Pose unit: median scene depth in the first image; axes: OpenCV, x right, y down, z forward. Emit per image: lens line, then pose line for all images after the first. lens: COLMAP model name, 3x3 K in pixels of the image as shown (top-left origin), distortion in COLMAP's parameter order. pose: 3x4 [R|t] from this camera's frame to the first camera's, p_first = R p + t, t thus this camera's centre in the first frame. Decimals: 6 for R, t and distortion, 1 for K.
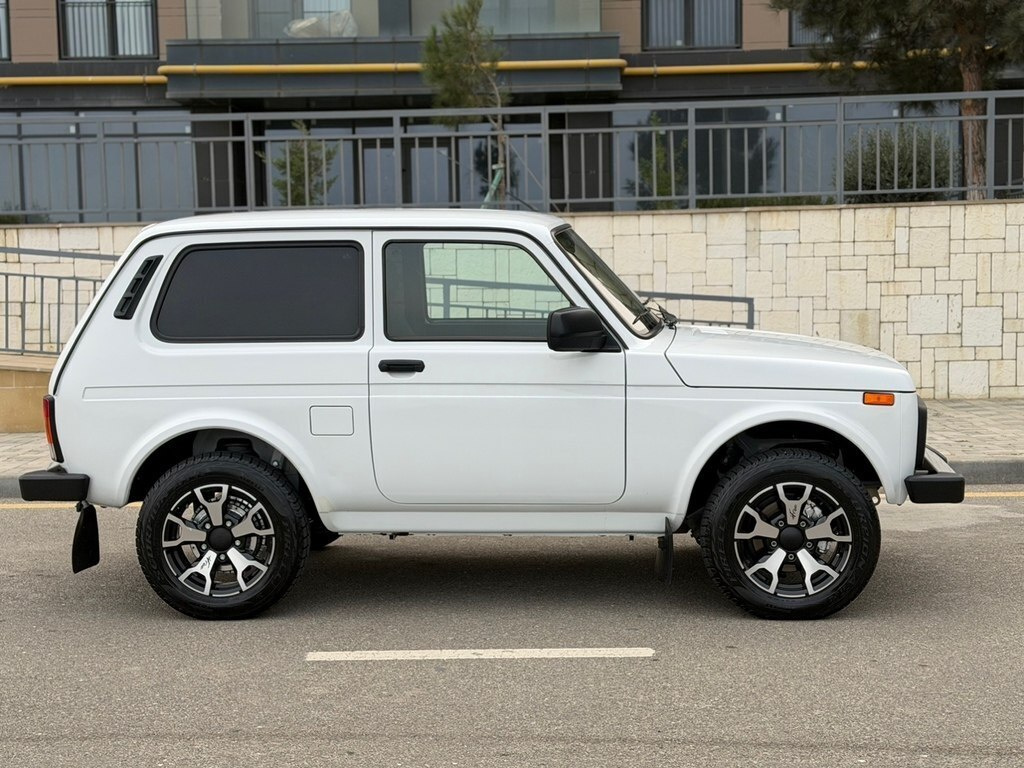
lens RADIAL K [[1676.7, 0, 512.0], [0, 1676.7, 384.0], [0, 0, 1]] dist [0.166735, 0.126541]
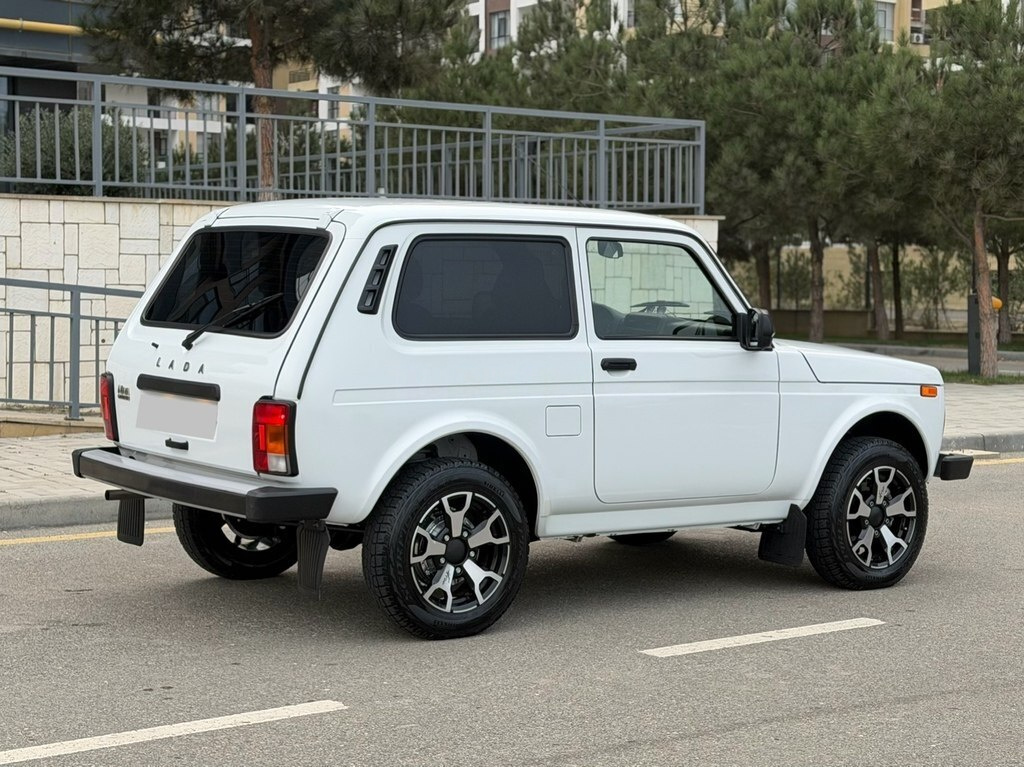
lens RADIAL K [[2071.0, 0, 512.0], [0, 2071.0, 383.5], [0, 0, 1]] dist [0.194898, -0.114912]
pose [[0.738301, -0.008765, 0.674414, -0.927602], [0.018956, 0.999790, -0.007757, 0.008790], [-0.674205, 0.018511, 0.738313, 0.132306]]
